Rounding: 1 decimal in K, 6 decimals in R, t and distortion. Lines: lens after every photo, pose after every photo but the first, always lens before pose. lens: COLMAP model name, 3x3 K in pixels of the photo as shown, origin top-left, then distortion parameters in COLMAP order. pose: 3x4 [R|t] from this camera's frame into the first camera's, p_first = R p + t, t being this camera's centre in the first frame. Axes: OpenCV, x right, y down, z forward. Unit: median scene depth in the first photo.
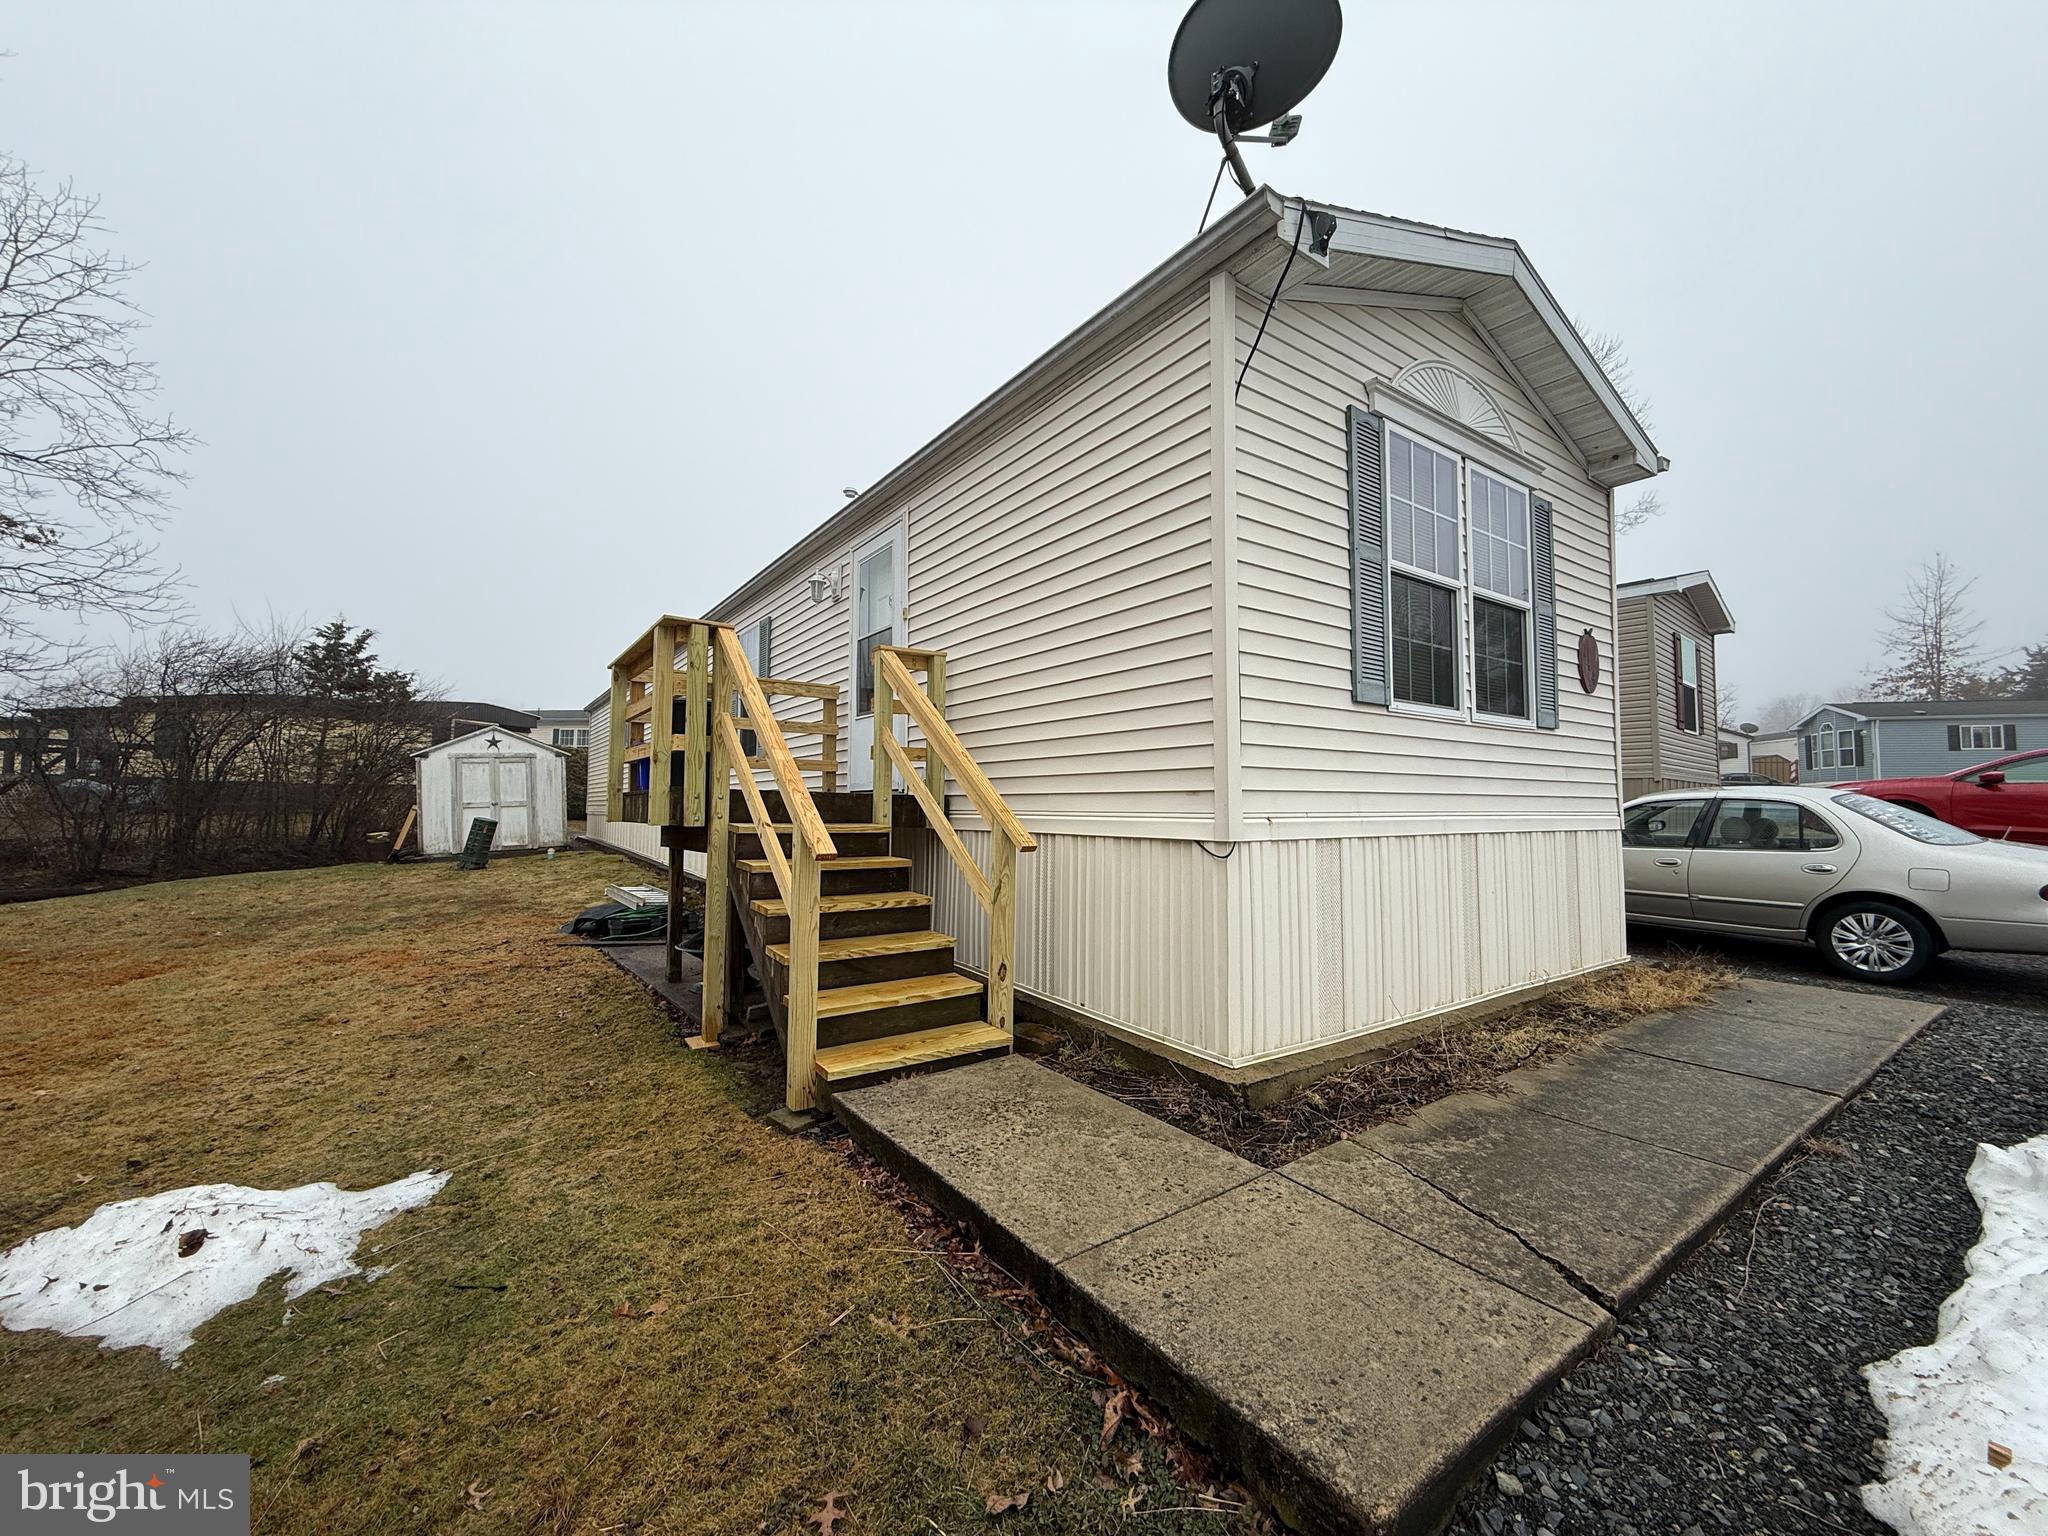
lens RADIAL K [[811.9, 0, 1017.1], [0, 811.9, 766.6], [0, 0, 1]] dist [-0.000069, 0.000237]
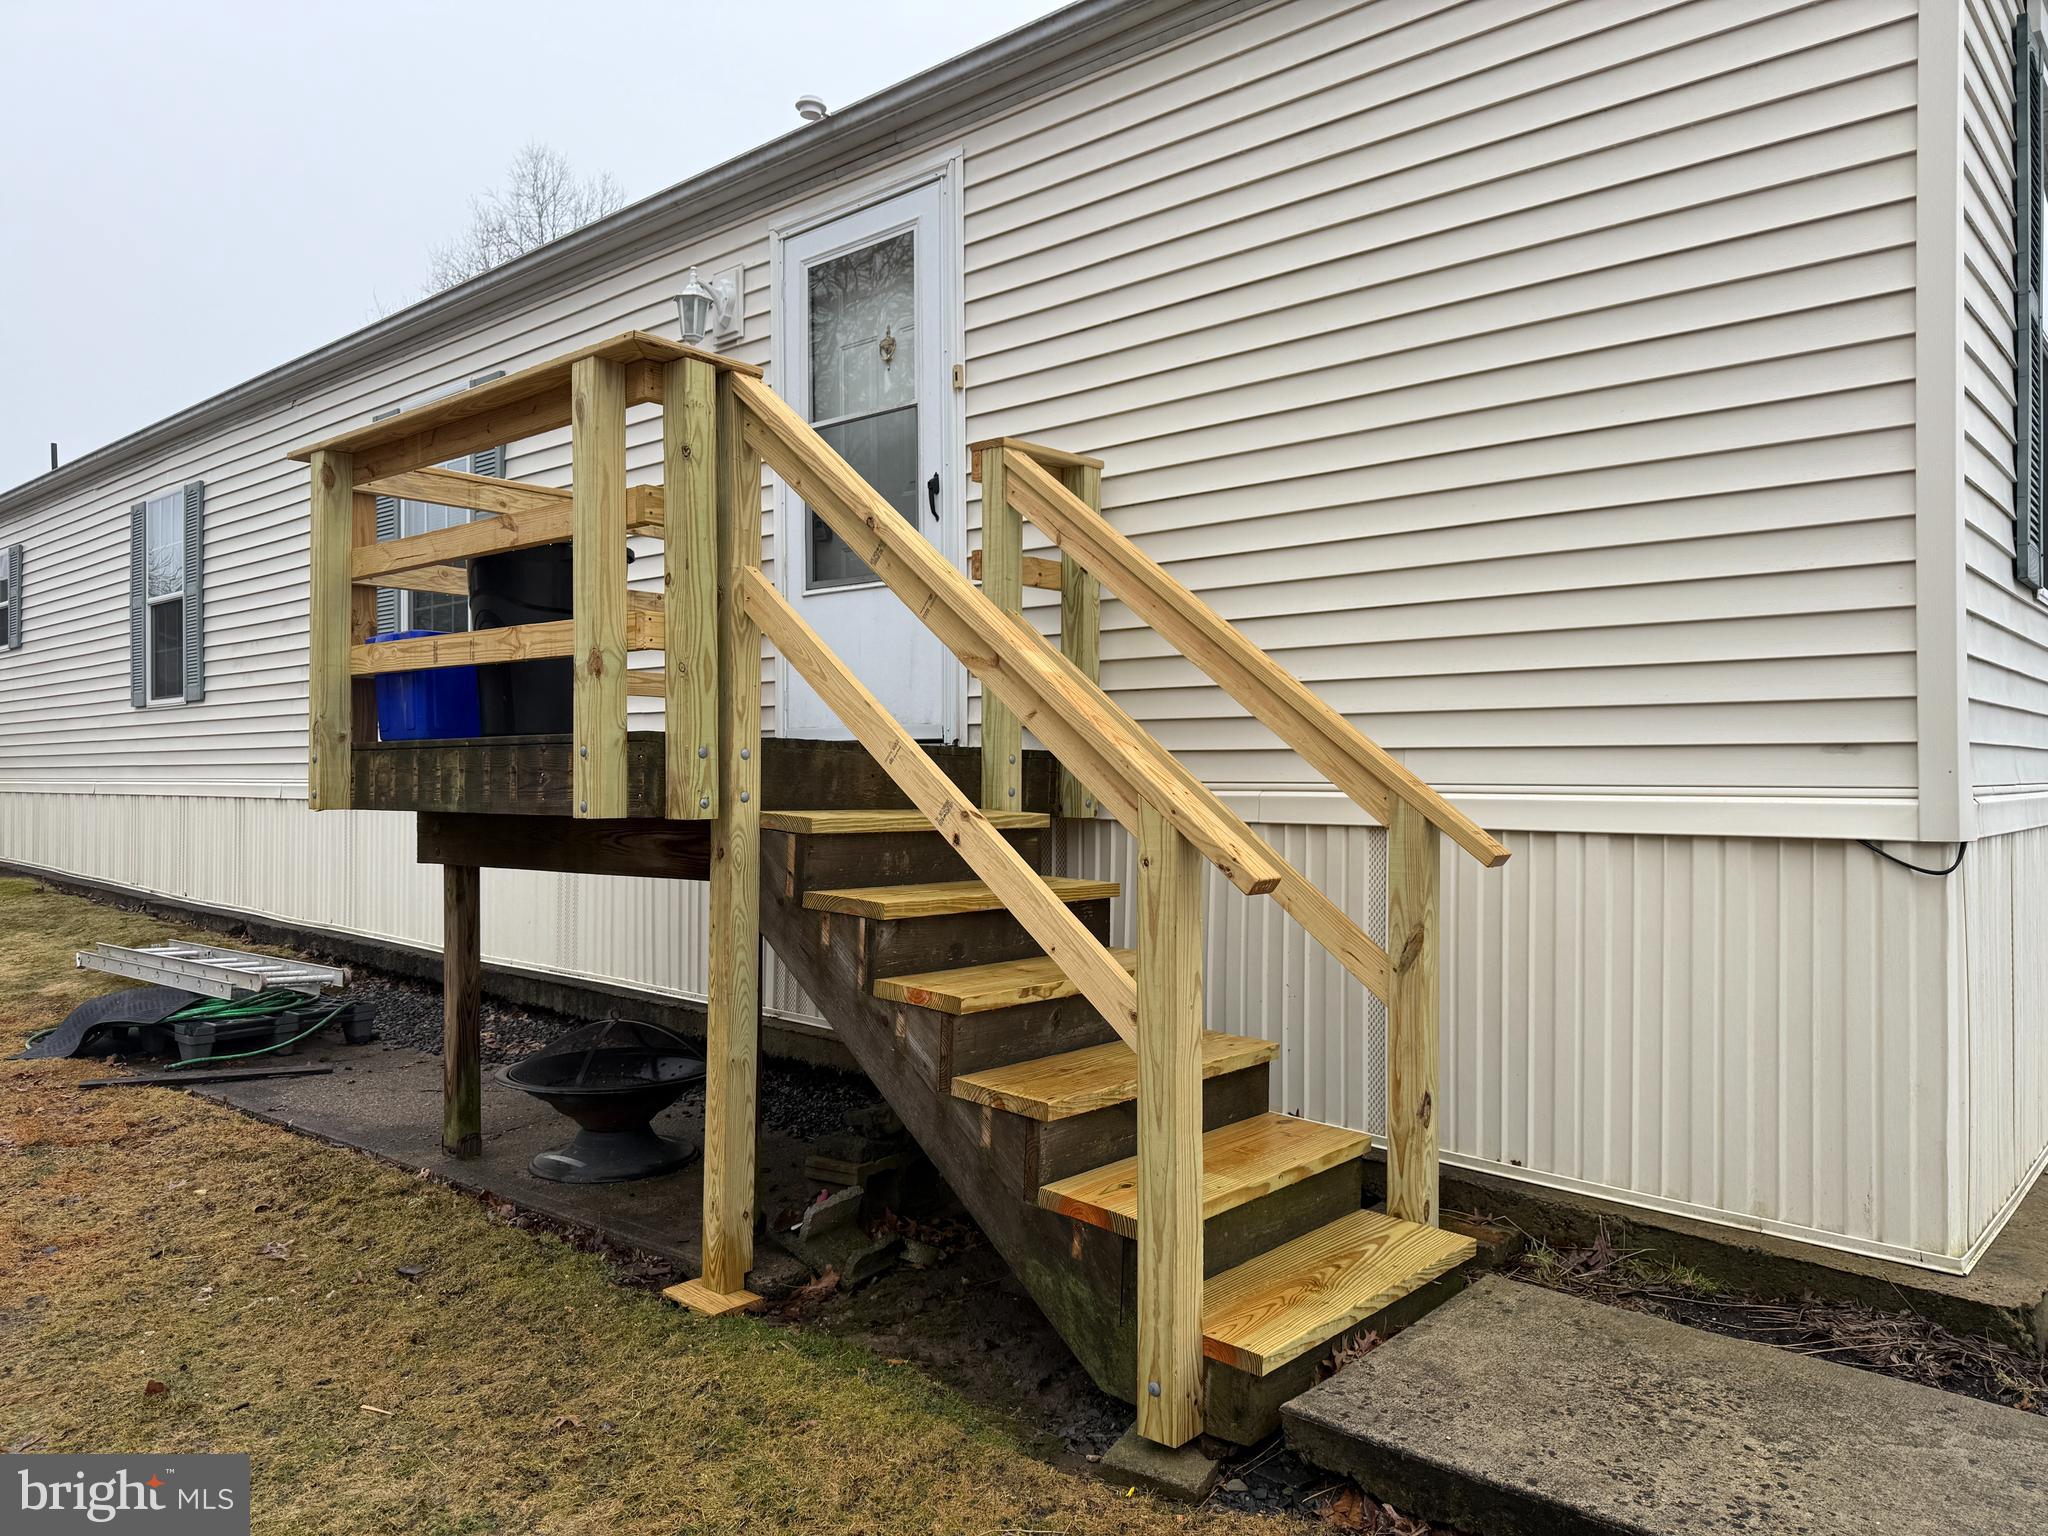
lens RADIAL K [[1444.1, 0, 1021.9], [0, 1444.1, 778.2], [0, 0, 1]] dist [0.061311, -0.079671]
pose [[0.972153, -0.001820, 0.234340, -0.465409], [-0.010826, 0.998554, 0.052664, 0.008042], [-0.234097, -0.053735, 0.970727, 0.211846]]
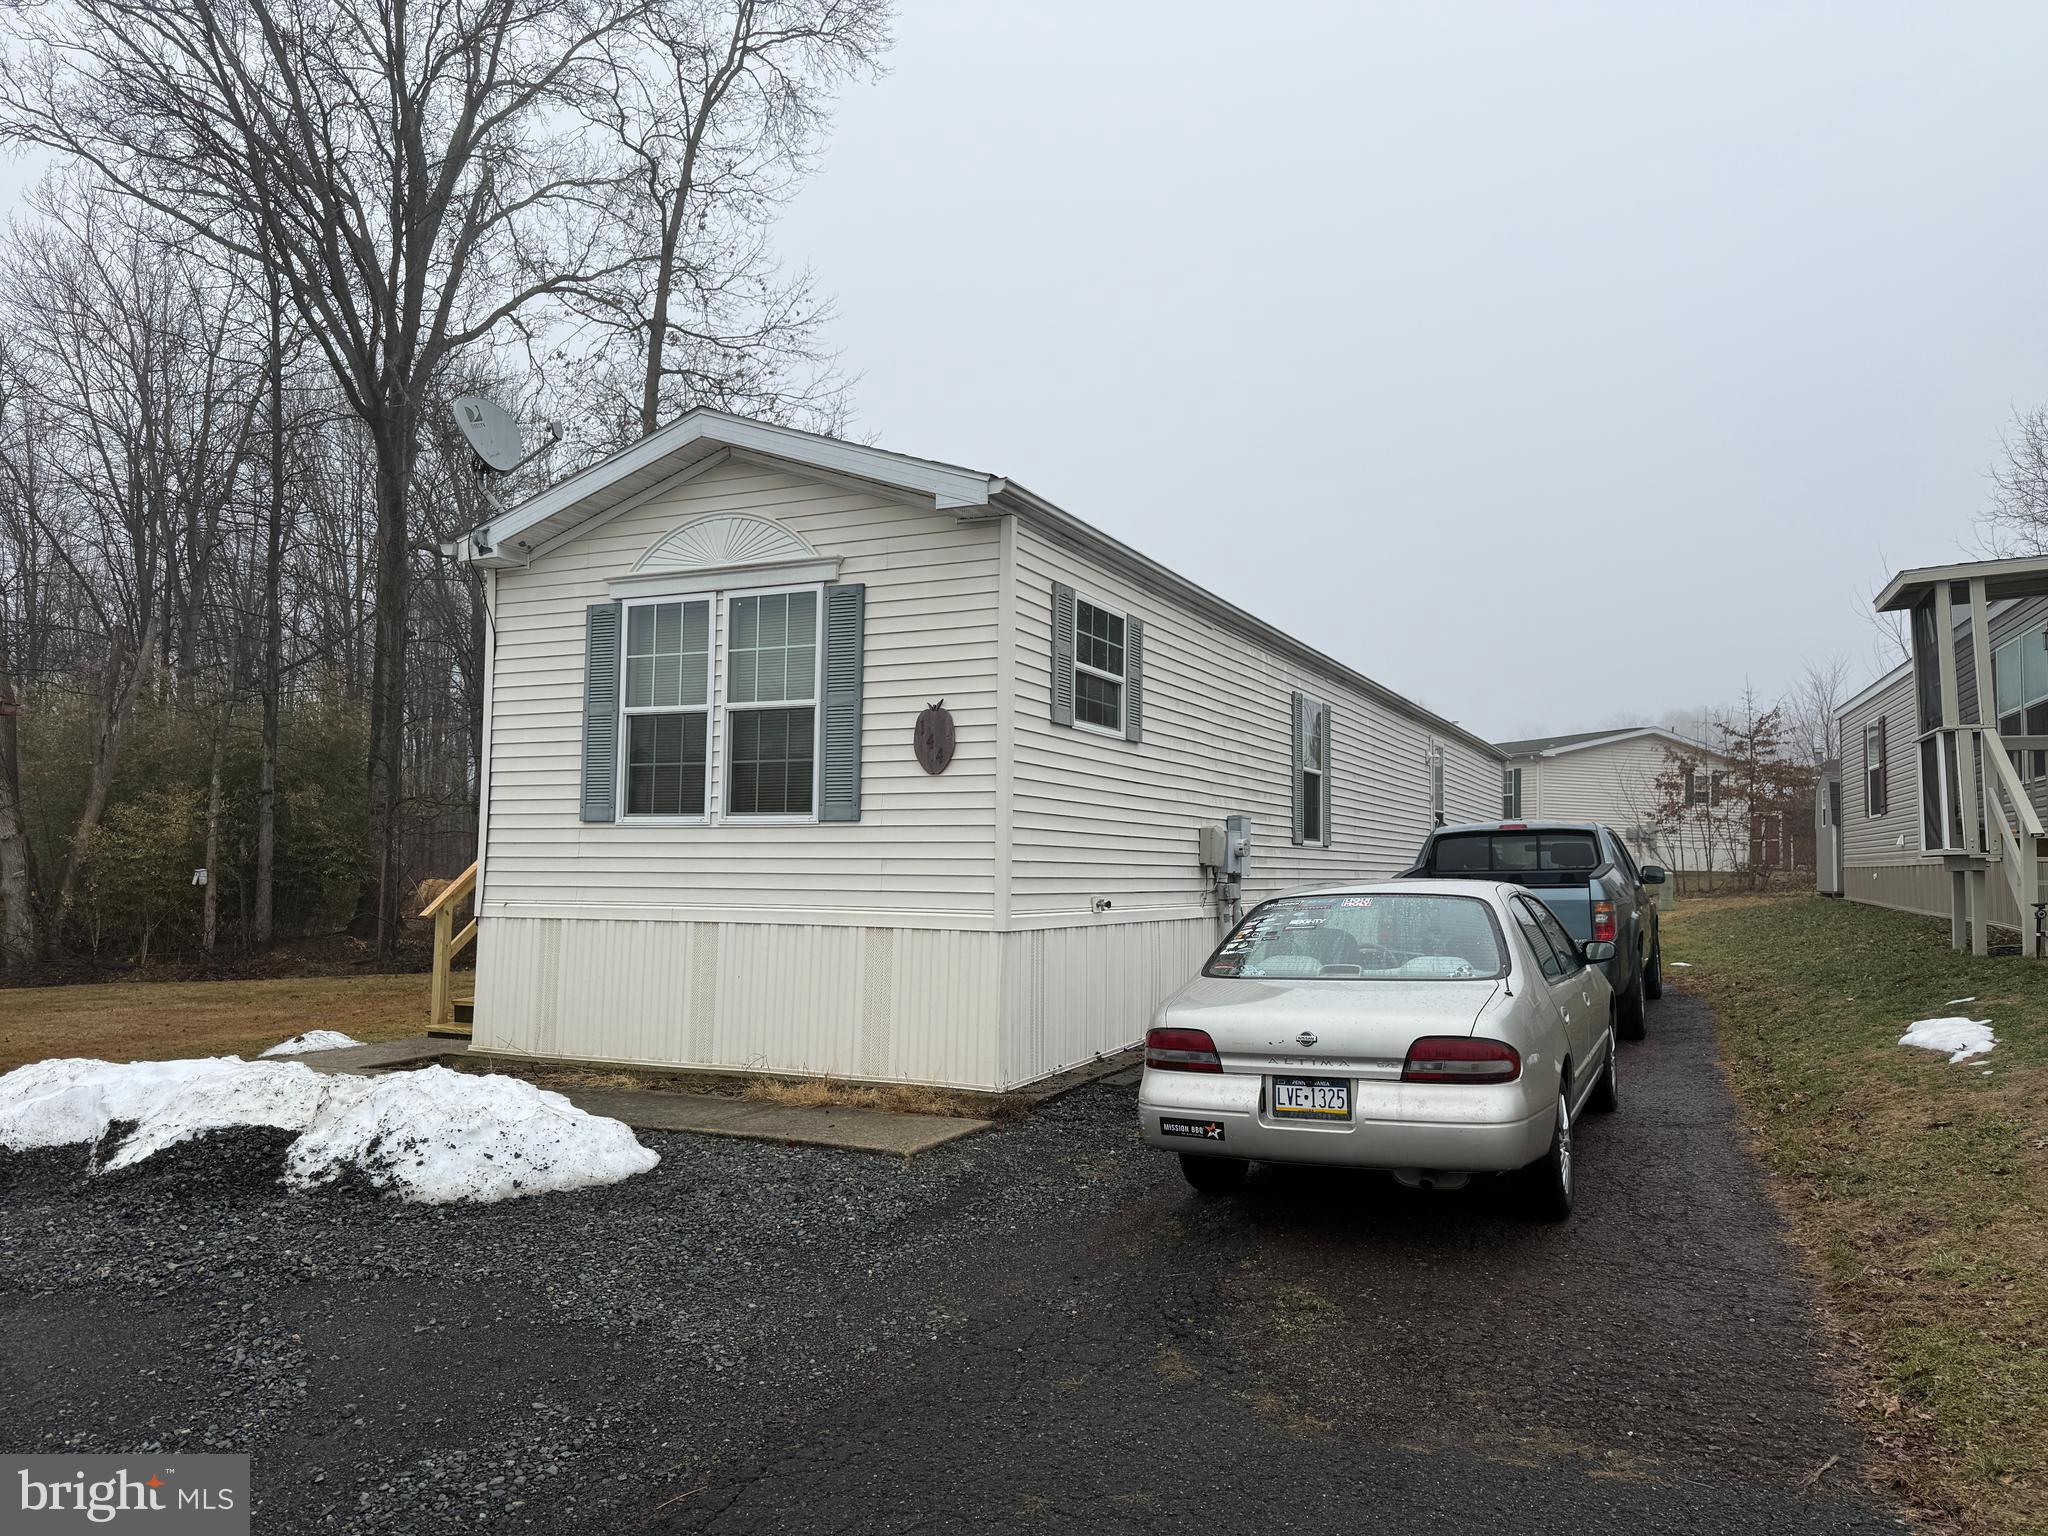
lens RADIAL K [[1437.2, 0, 1024.0], [0, 1437.2, 768.0], [0, 0, 1]] dist [0.122718, -0.163126]
pose [[0.479750, -0.058848, -0.875429, 3.027839], [0.036665, 0.998221, -0.047009, -0.027056], [0.876639, -0.009545, 0.481055, 0.470871]]
